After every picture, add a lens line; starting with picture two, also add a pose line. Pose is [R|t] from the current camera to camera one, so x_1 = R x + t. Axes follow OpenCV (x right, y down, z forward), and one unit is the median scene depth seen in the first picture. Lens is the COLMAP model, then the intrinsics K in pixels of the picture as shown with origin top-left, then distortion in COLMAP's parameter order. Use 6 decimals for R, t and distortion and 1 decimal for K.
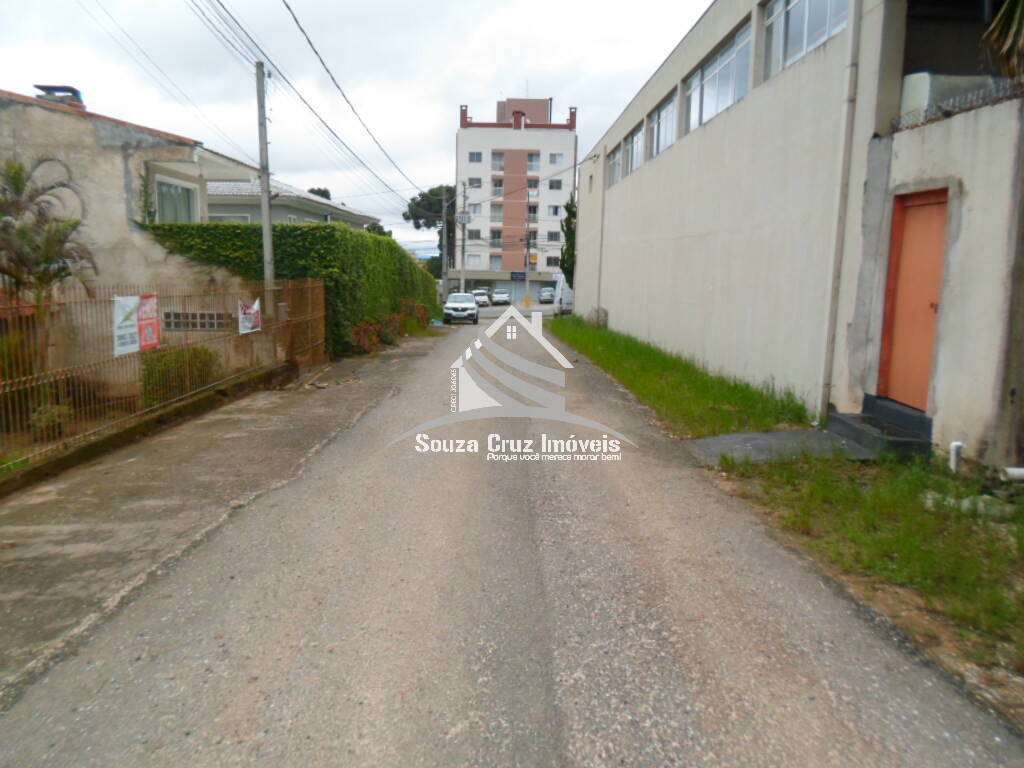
lens RADIAL K [[804.9, 0, 504.7], [0, 804.9, 357.3], [0, 0, 1]] dist [0.009832, -0.014274]
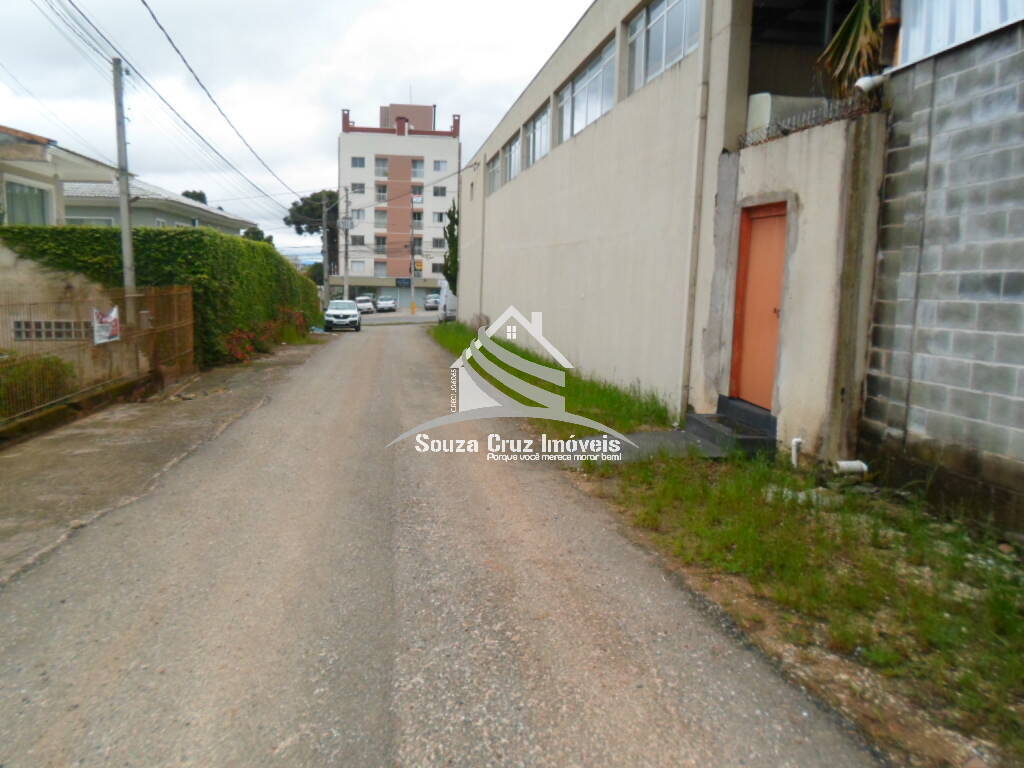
lens RADIAL K [[804.9, 0, 504.7], [0, 804.9, 357.3], [0, 0, 1]] dist [0.009832, -0.014274]
pose [[0.990428, -0.011987, 0.137511, 0.026997], [0.013092, 0.999889, -0.007134, 0.000001], [-0.137410, 0.008866, 0.990475, -0.006683]]
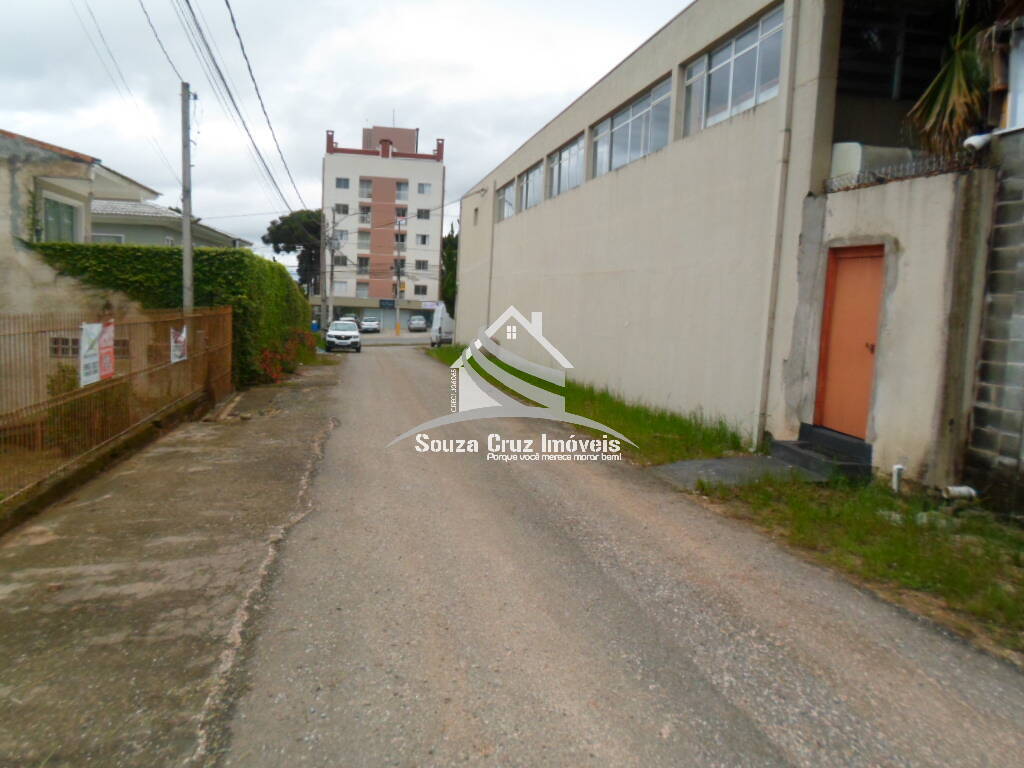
lens RADIAL K [[804.9, 0, 504.7], [0, 804.9, 357.3], [0, 0, 1]] dist [0.009832, -0.014274]
pose [[0.983464, 0.010180, 0.180820, -0.174995], [-0.003922, 0.999382, -0.034934, -0.005579], [-0.181063, 0.033647, 0.982896, -0.027972]]
